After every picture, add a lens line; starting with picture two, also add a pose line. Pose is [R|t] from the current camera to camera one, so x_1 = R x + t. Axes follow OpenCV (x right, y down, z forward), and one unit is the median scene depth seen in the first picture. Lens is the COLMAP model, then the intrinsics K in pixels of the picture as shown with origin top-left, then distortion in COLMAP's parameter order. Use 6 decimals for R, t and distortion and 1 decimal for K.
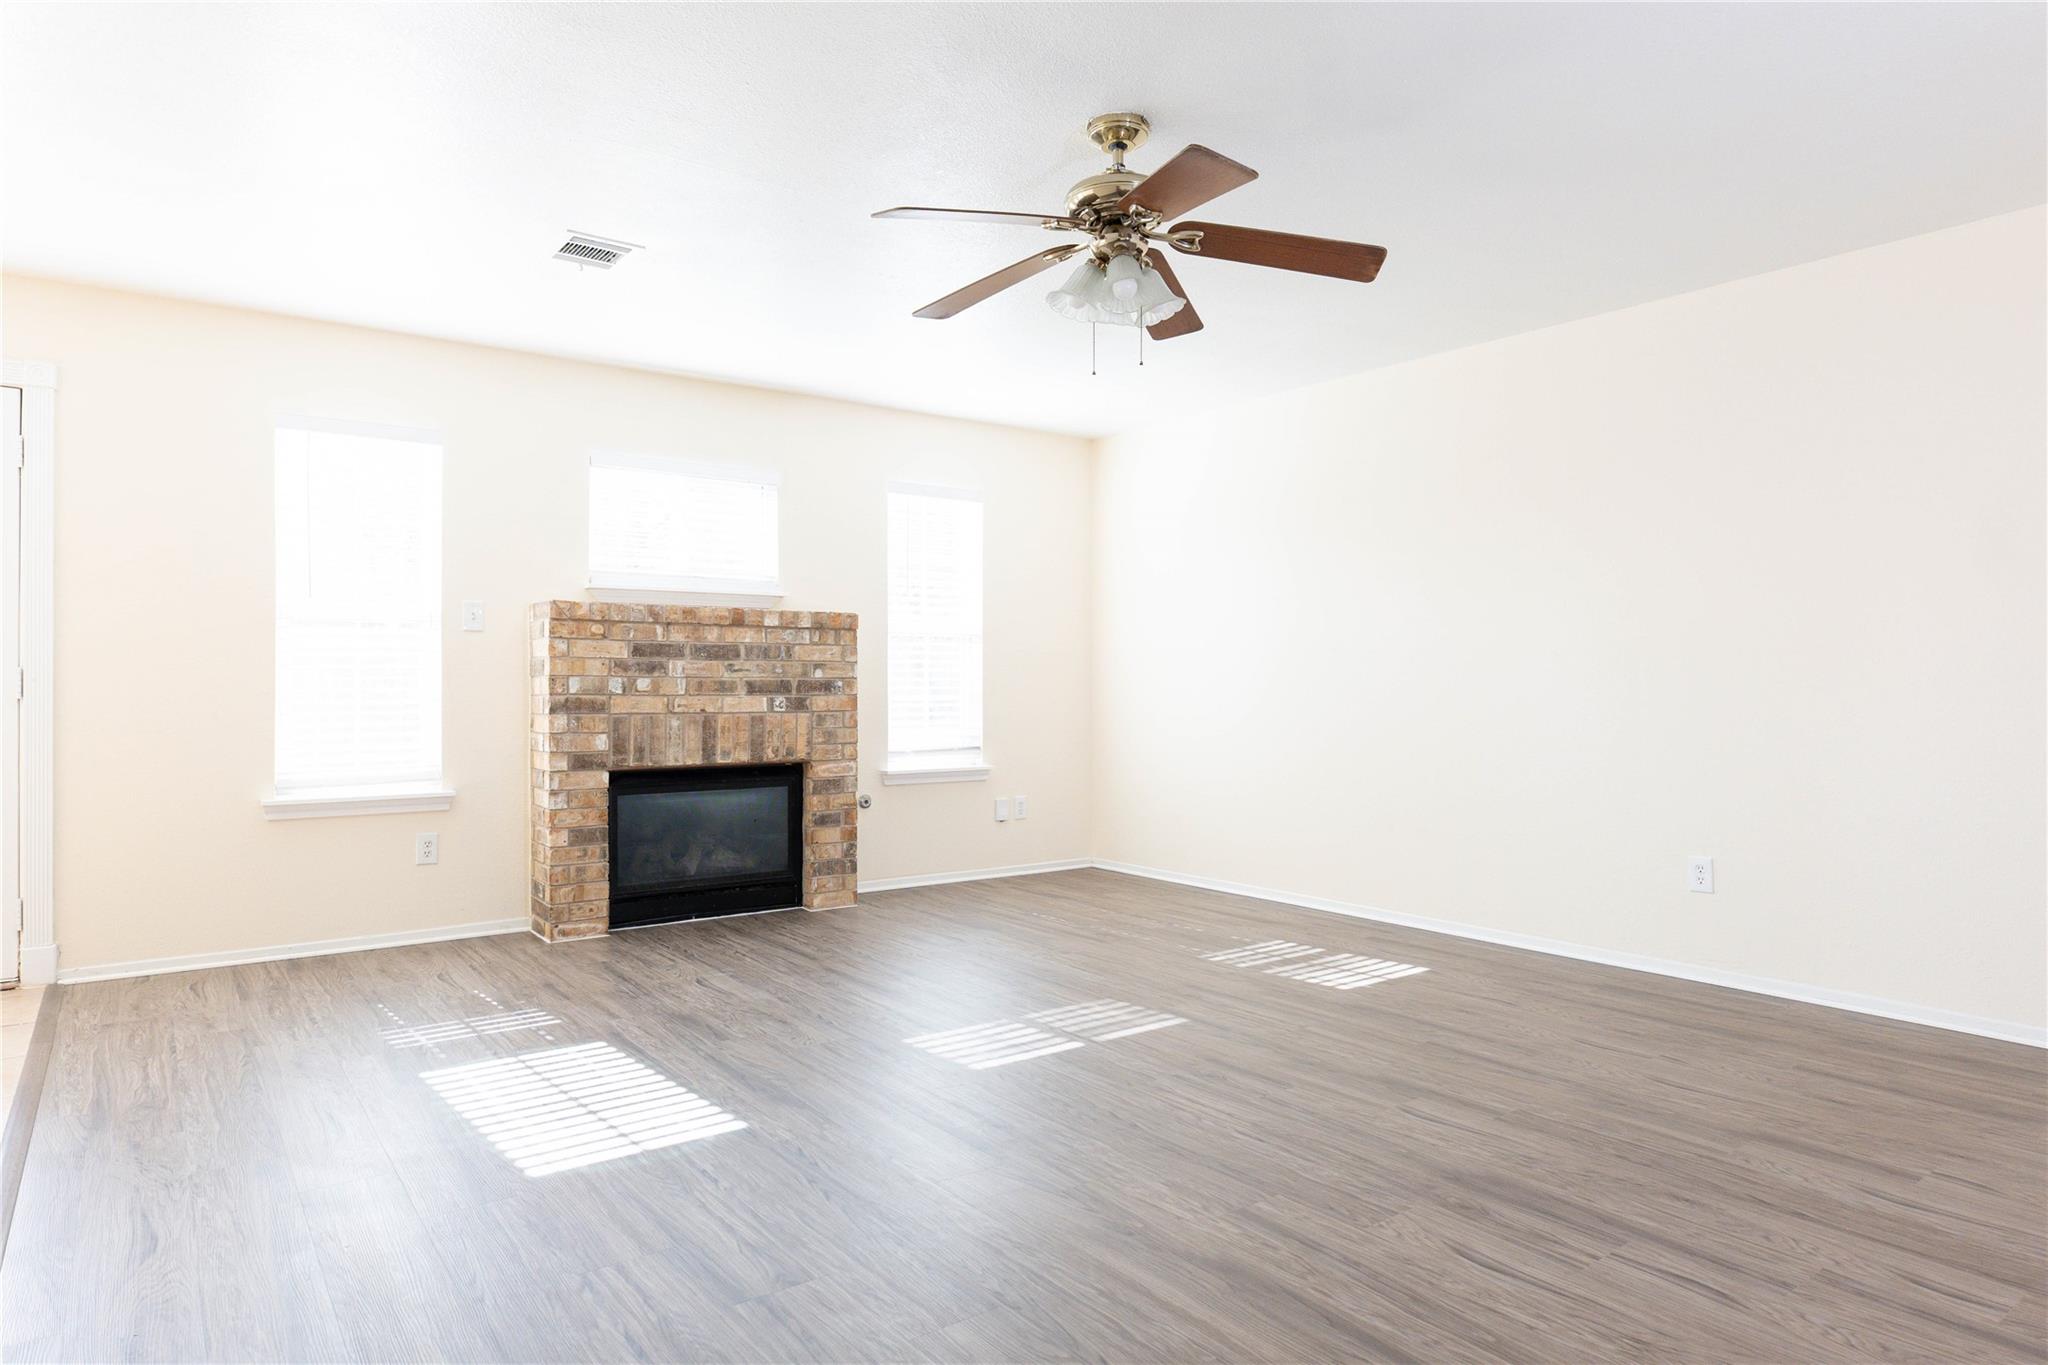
lens RADIAL K [[1202.3, 0, 1028.9], [0, 1202.3, 689.9], [0, 0, 1]] dist [-0.039414, 0.027287]
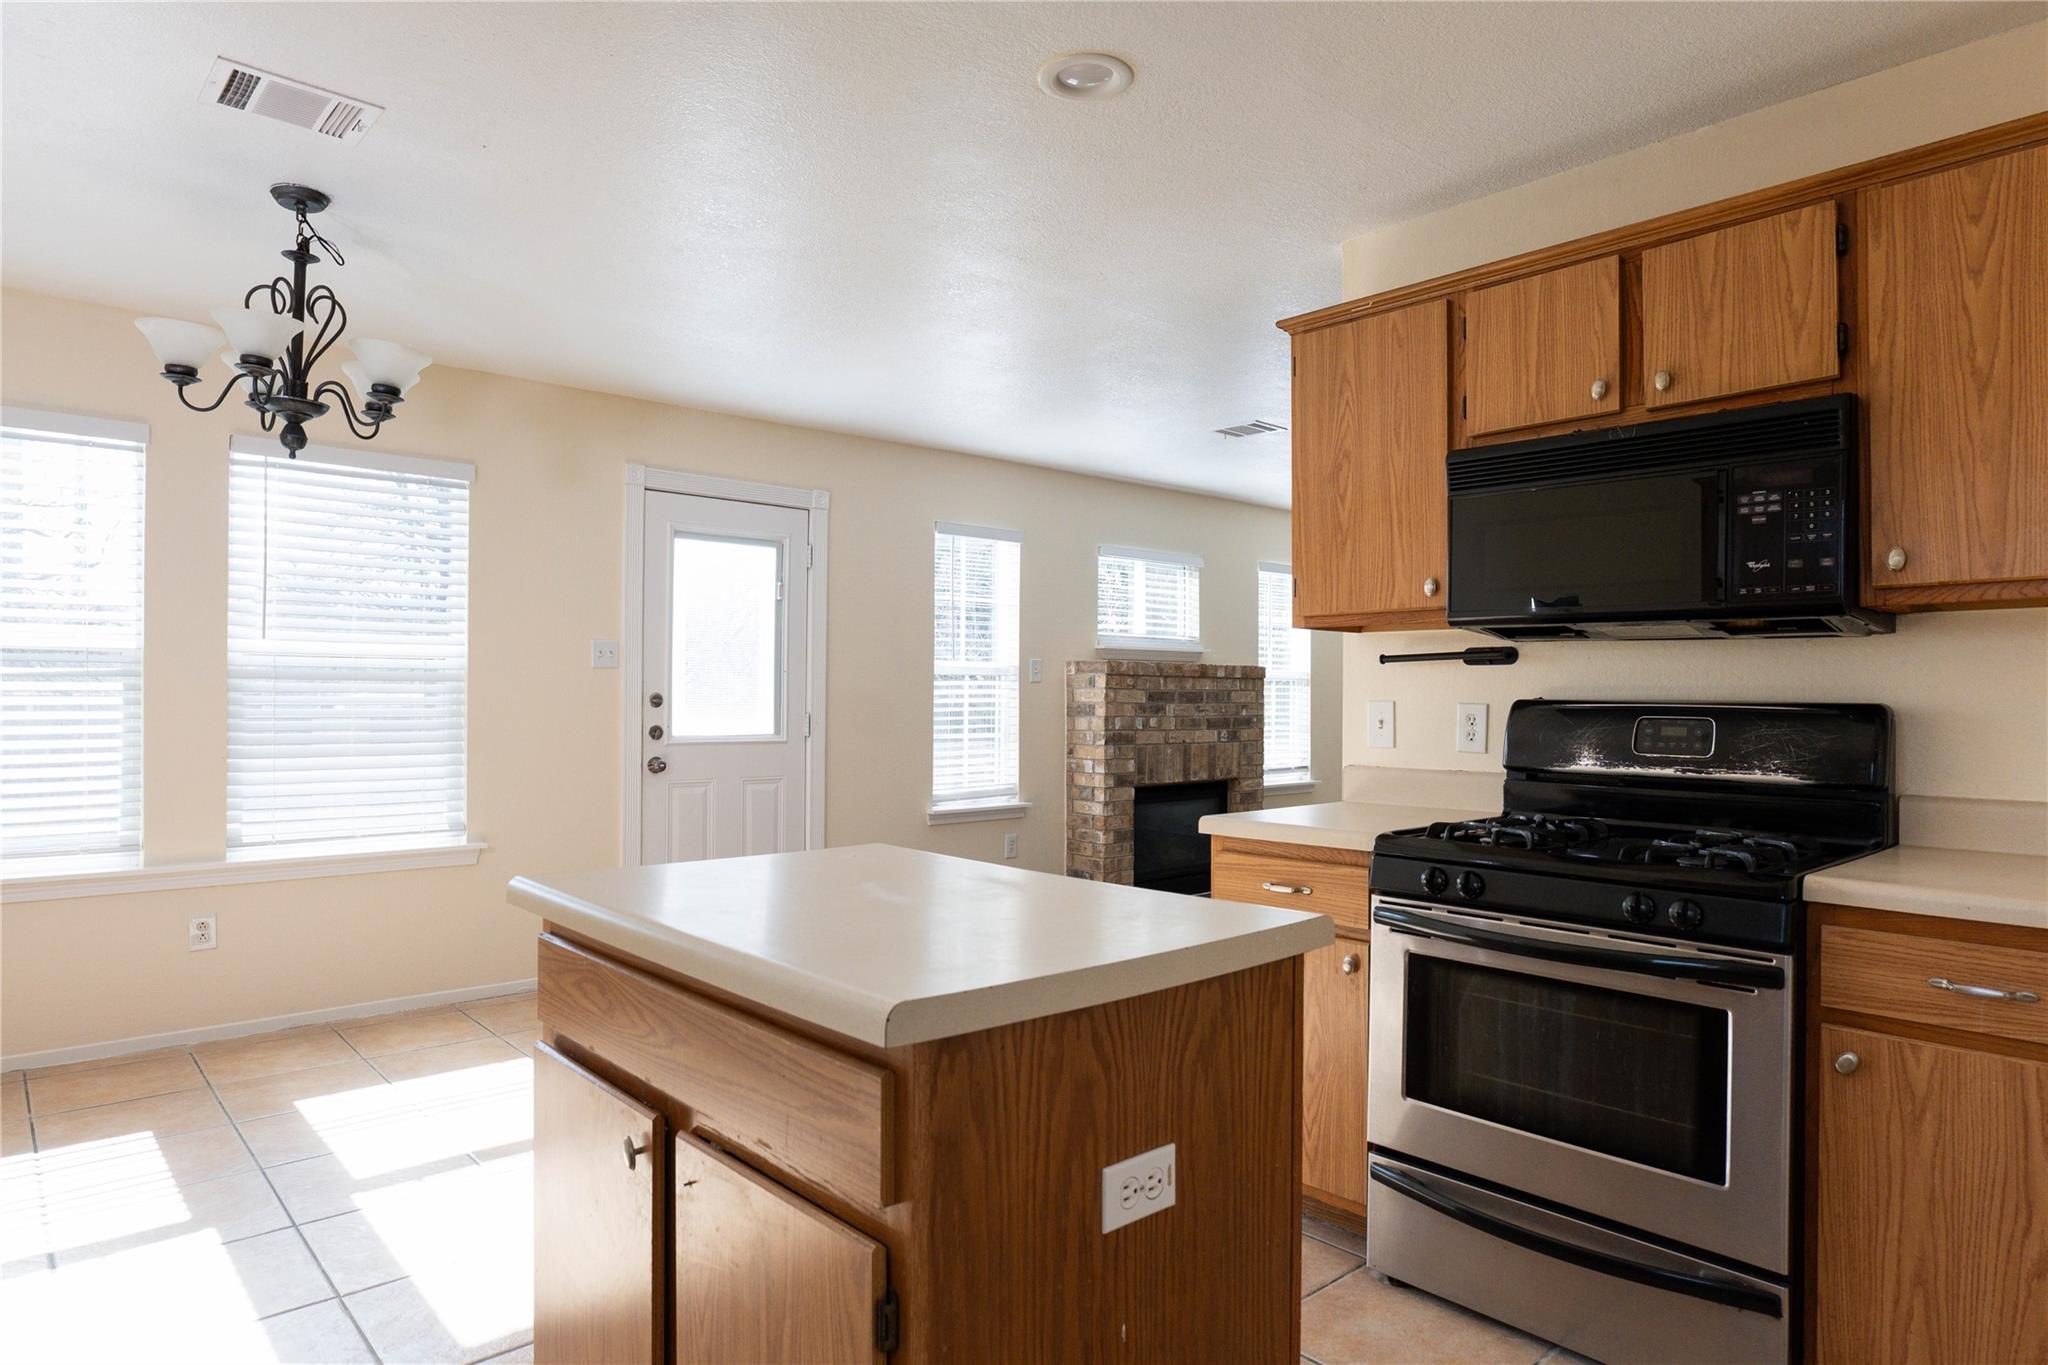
lens RADIAL K [[1202.3, 0, 1028.9], [0, 1202.3, 689.9], [0, 0, 1]] dist [-0.039414, 0.027287]
pose [[0.996234, 0.005408, 0.086532, -0.556932], [-0.004659, 0.999950, -0.008858, -0.027167], [-0.086575, 0.008422, 0.996210, -0.312320]]
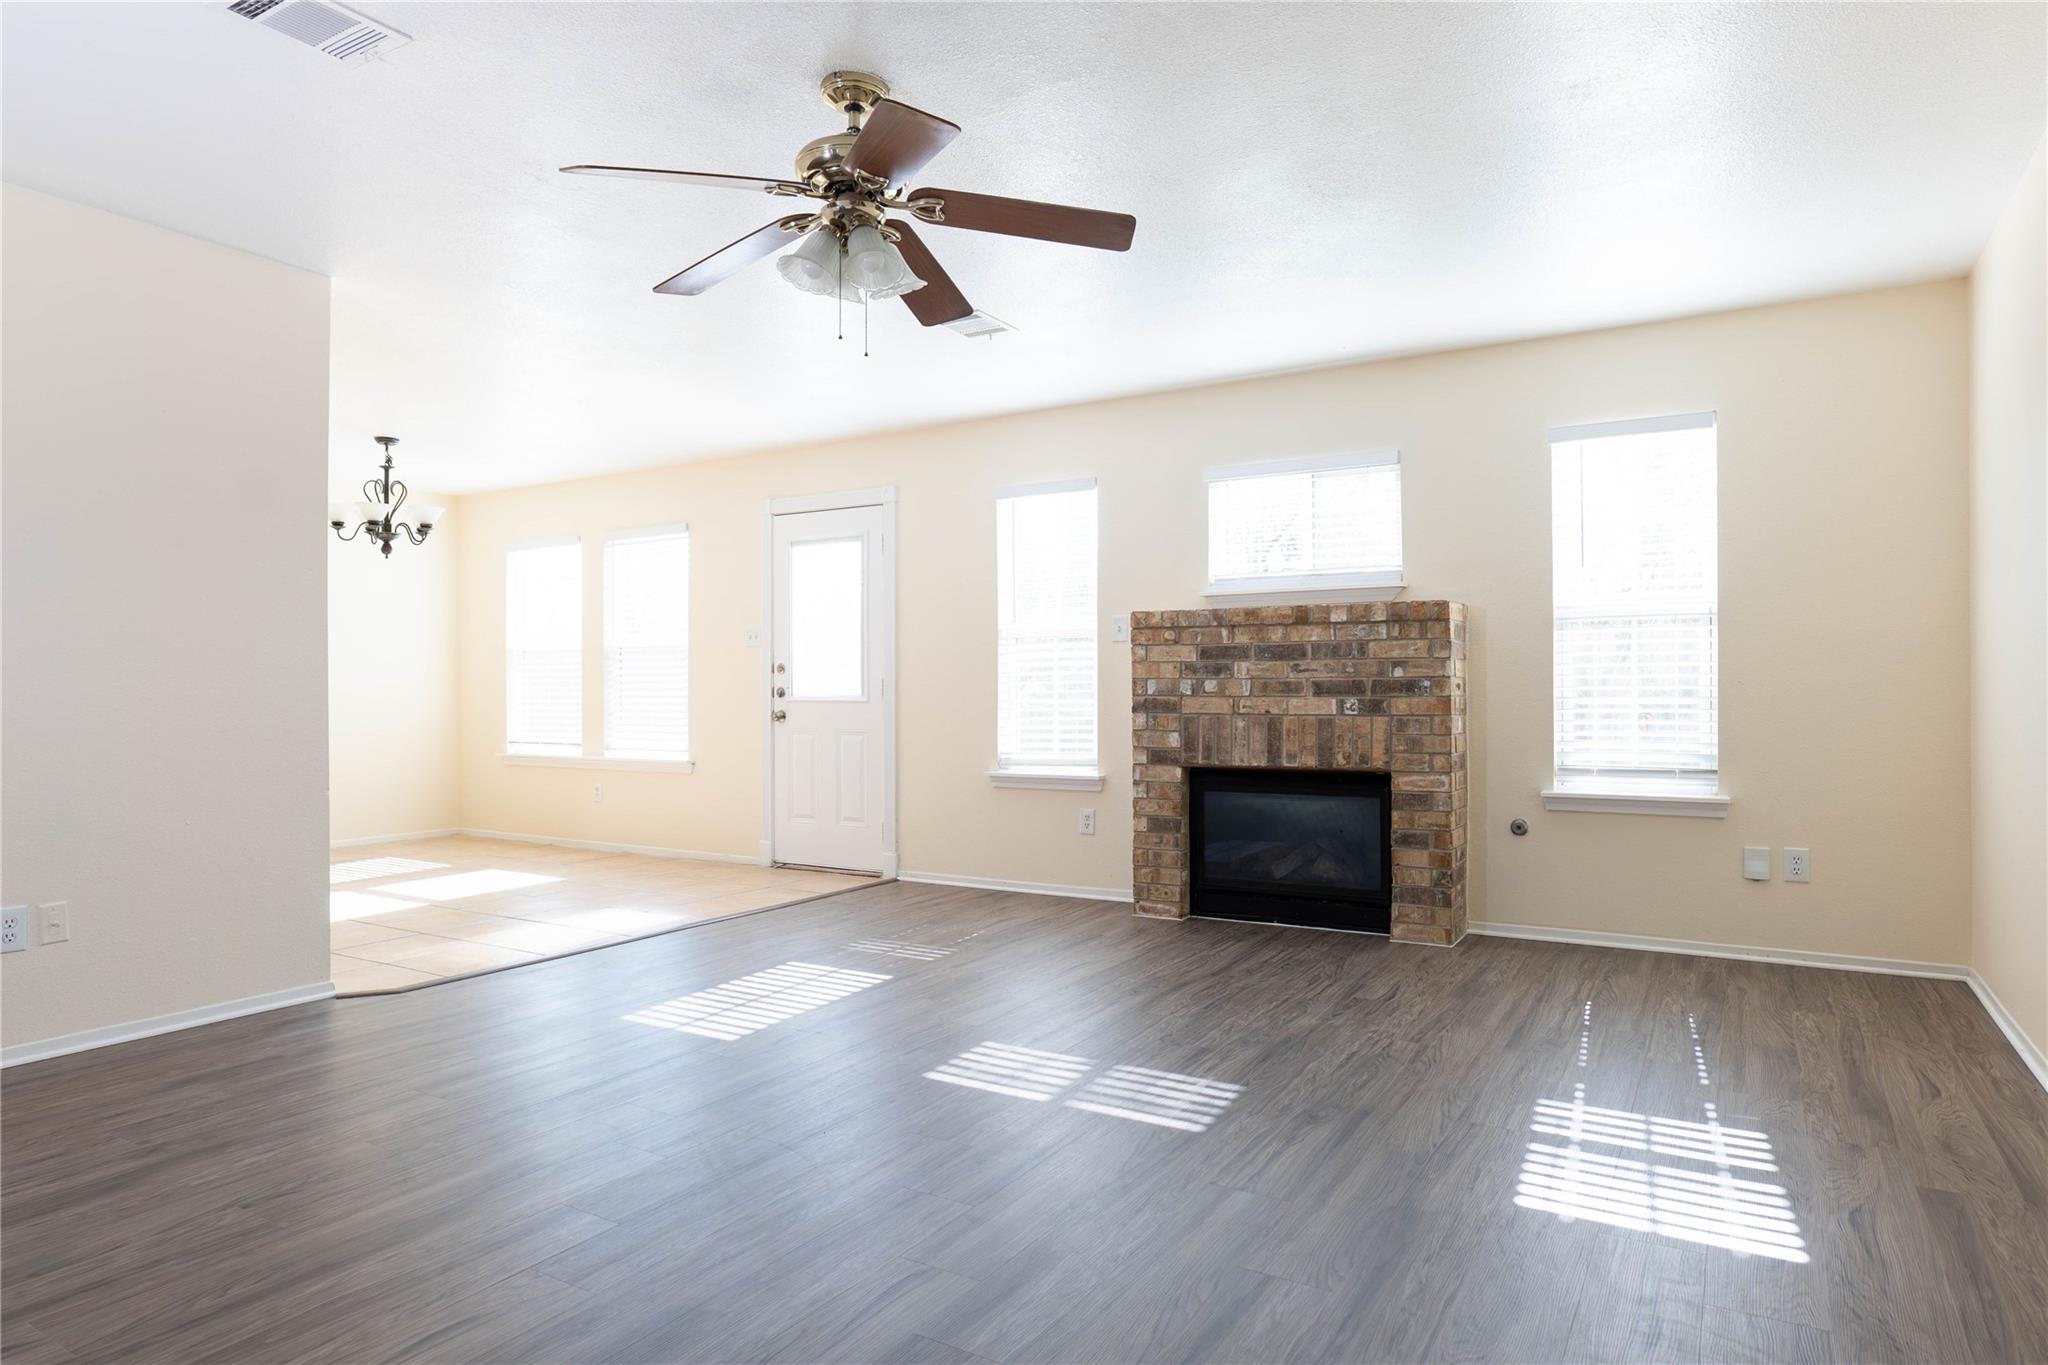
lens RADIAL K [[1202.3, 0, 1028.9], [0, 1202.3, 689.9], [0, 0, 1]] dist [-0.039414, 0.027287]
pose [[0.375326, -0.001815, -0.926891, 0.567898], [0.002116, 0.999997, -0.001102, -0.000305], [0.926890, -0.001548, 0.375329, 0.445983]]
